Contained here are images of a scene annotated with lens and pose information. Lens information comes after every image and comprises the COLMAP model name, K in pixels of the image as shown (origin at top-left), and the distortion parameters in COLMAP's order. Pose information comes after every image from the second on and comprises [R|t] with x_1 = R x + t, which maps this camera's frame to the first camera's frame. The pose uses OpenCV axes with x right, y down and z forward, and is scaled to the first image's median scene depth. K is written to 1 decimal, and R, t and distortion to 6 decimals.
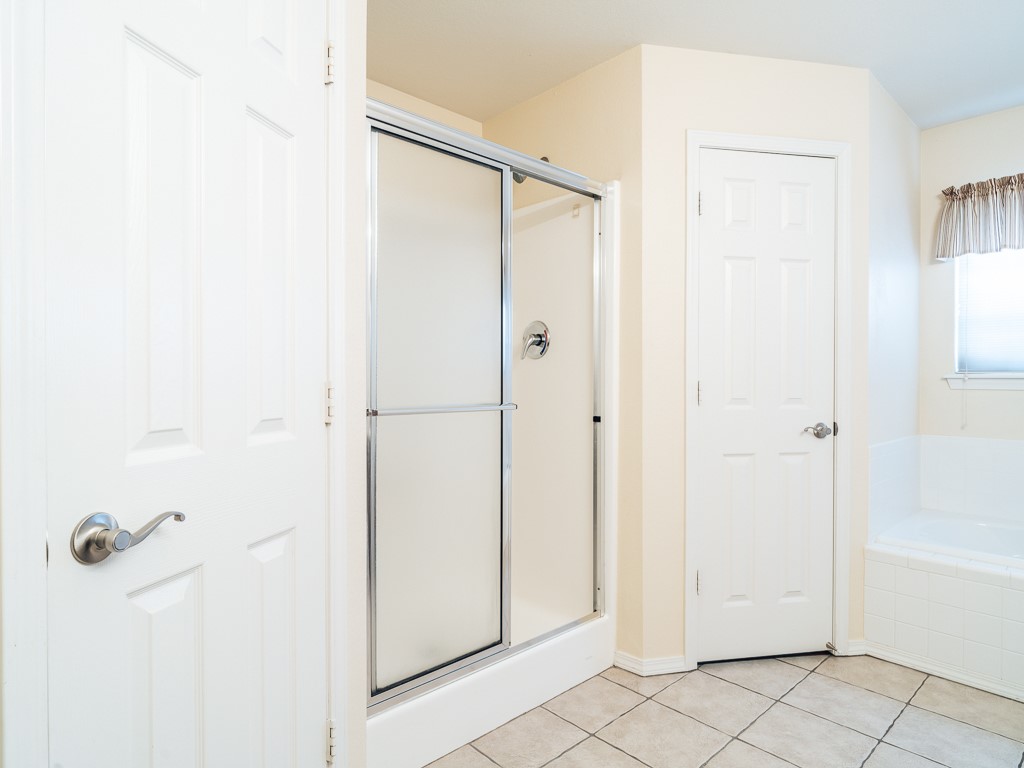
lens RADIAL K [[595.7, 0, 499.9], [0, 595.7, 377.8], [0, 0, 1]] dist [-0.001147, -0.001757]
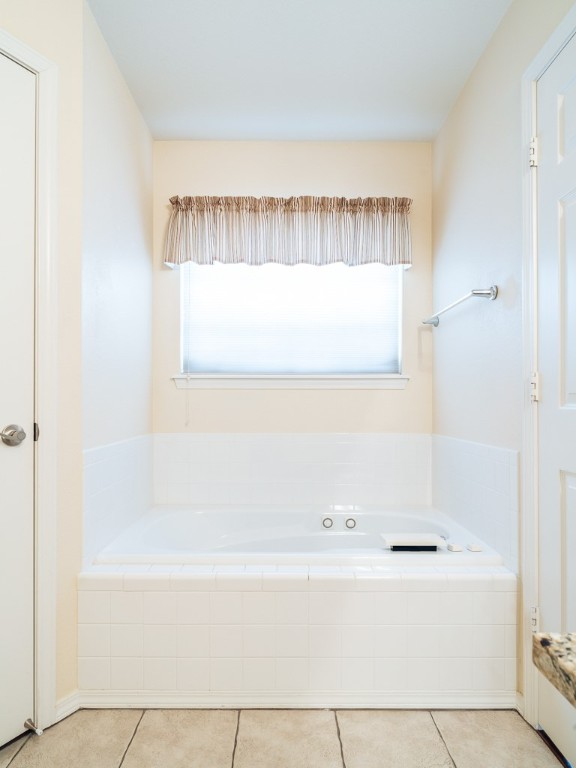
lens RADIAL K [[446.8, 0, 287.1], [0, 446.8, 387.6], [0, 0, 1]] dist [-0.001147, -0.001757]
pose [[0.667024, 0.014312, 0.744899, 0.306113], [0.004831, 0.999711, -0.023534, 0.038564], [-0.745021, 0.019297, 0.666762, 0.333569]]
